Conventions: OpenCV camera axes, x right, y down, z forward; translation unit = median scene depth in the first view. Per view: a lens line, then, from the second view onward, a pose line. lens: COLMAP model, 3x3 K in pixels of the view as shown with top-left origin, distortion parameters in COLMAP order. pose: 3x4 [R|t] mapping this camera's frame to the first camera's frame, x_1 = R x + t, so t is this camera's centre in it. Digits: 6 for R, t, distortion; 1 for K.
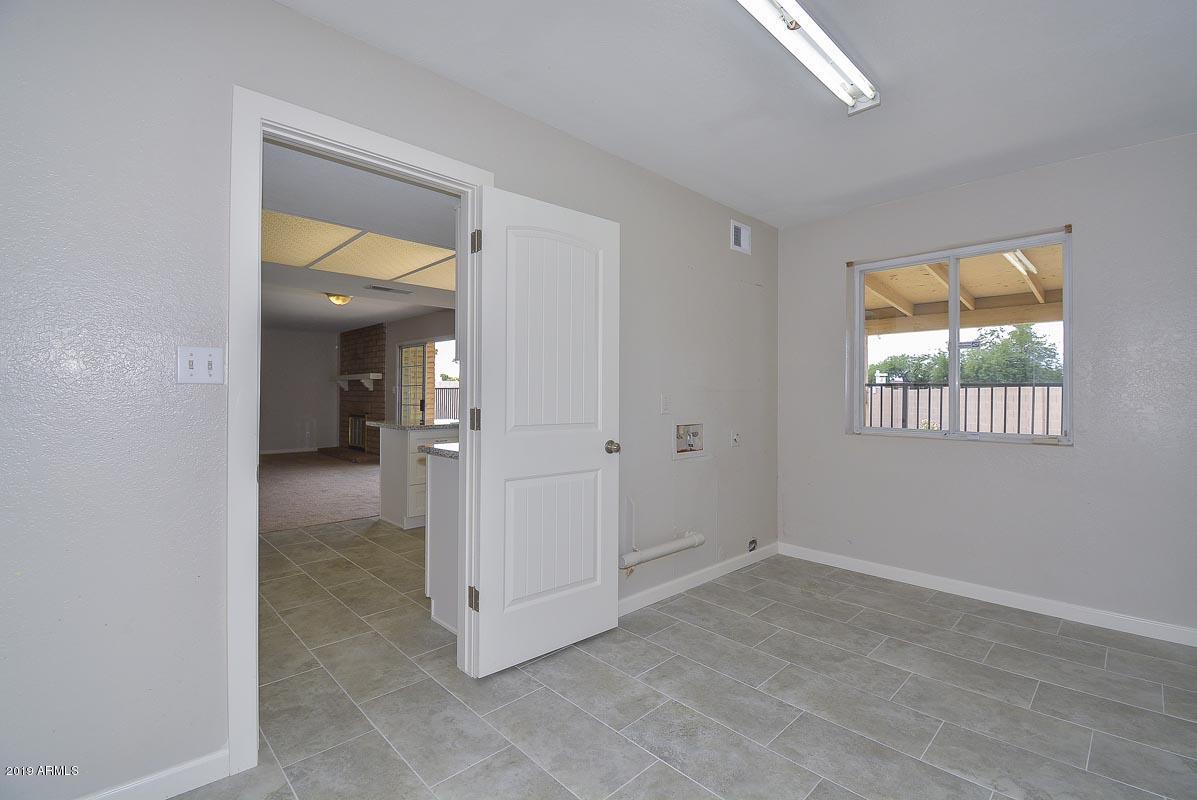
lens RADIAL K [[529.1, 0, 608.8], [0, 529.1, 398.4], [0, 0, 1]] dist [-0.009583, -0.007089]
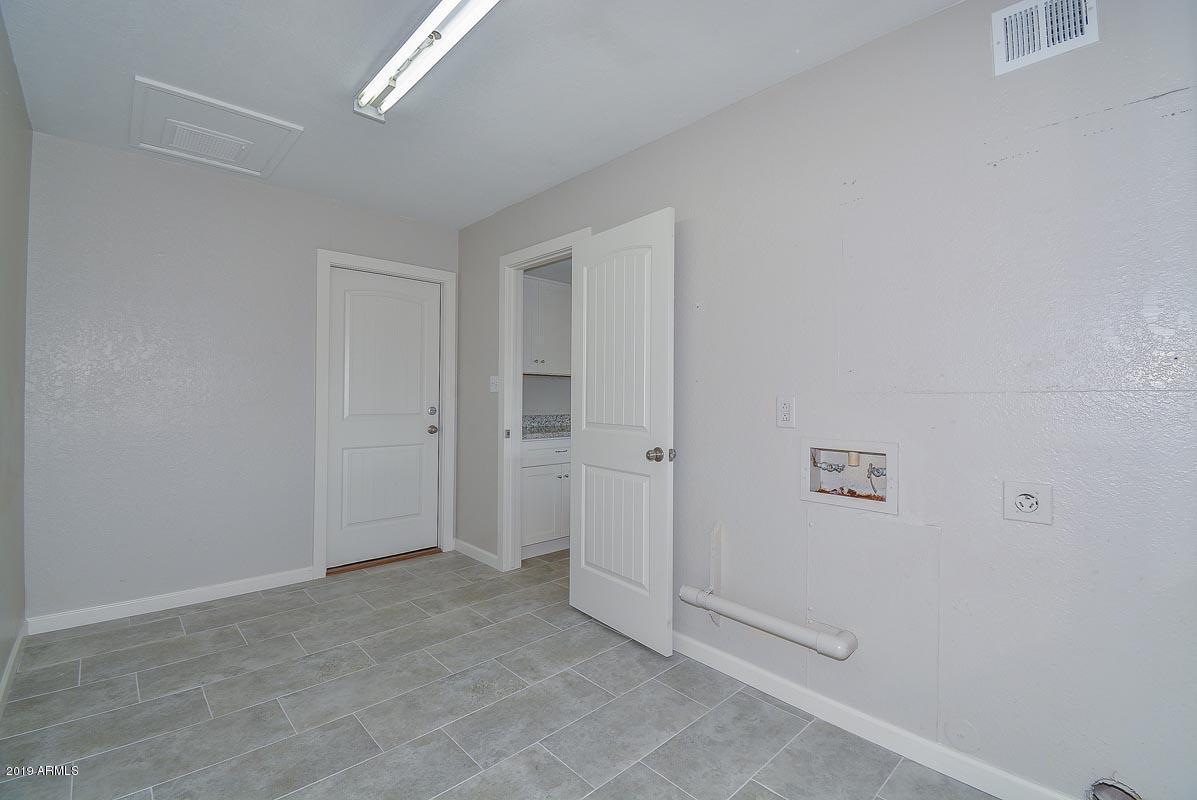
lens RADIAL K [[529.1, 0, 599.9], [0, 529.1, 395.4], [0, 0, 1]] dist [-0.009583, -0.007089]
pose [[-0.031900, -0.003638, -0.999484, 1.086338], [-0.011805, 0.999925, -0.003262, -0.006243], [0.999421, 0.011695, -0.031941, 1.083576]]
